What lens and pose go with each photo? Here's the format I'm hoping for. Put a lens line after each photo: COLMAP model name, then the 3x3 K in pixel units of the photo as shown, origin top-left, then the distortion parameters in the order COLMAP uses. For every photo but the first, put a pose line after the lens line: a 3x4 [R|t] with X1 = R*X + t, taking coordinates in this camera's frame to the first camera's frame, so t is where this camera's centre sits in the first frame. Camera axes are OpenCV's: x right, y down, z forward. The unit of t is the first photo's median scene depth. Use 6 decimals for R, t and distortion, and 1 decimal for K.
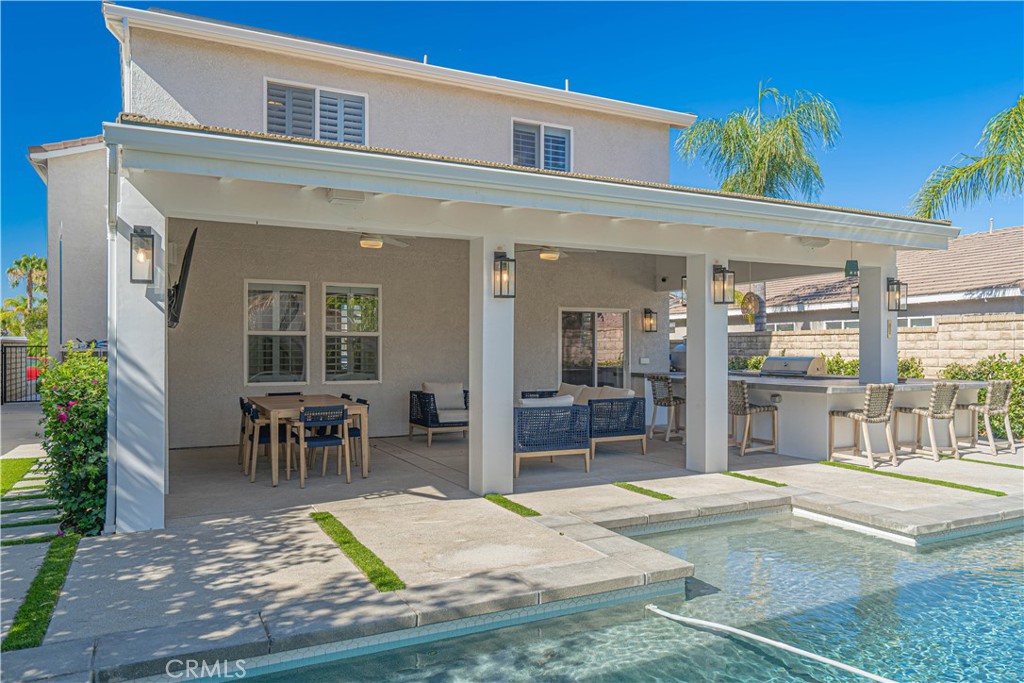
lens RADIAL K [[710.8, 0, 512.0], [0, 710.8, 341.5], [0, 0, 1]] dist [0.001751, -0.004655]
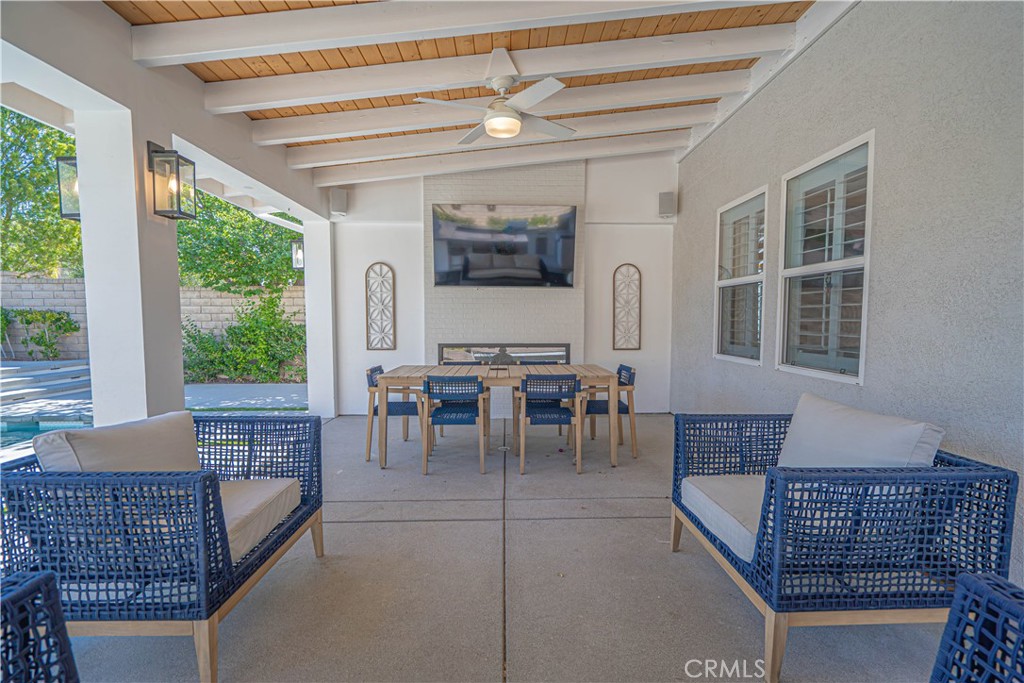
lens RADIAL K [[455.7, 0, 518.0], [0, 455.7, 348.0], [0, 0, 1]] dist [-0.002928, -0.000148]
pose [[-0.426513, 0.058384, -0.902595, 0.283476], [0.011153, 0.998178, 0.059296, 0.046434], [0.904413, 0.015224, -0.426387, 2.109476]]
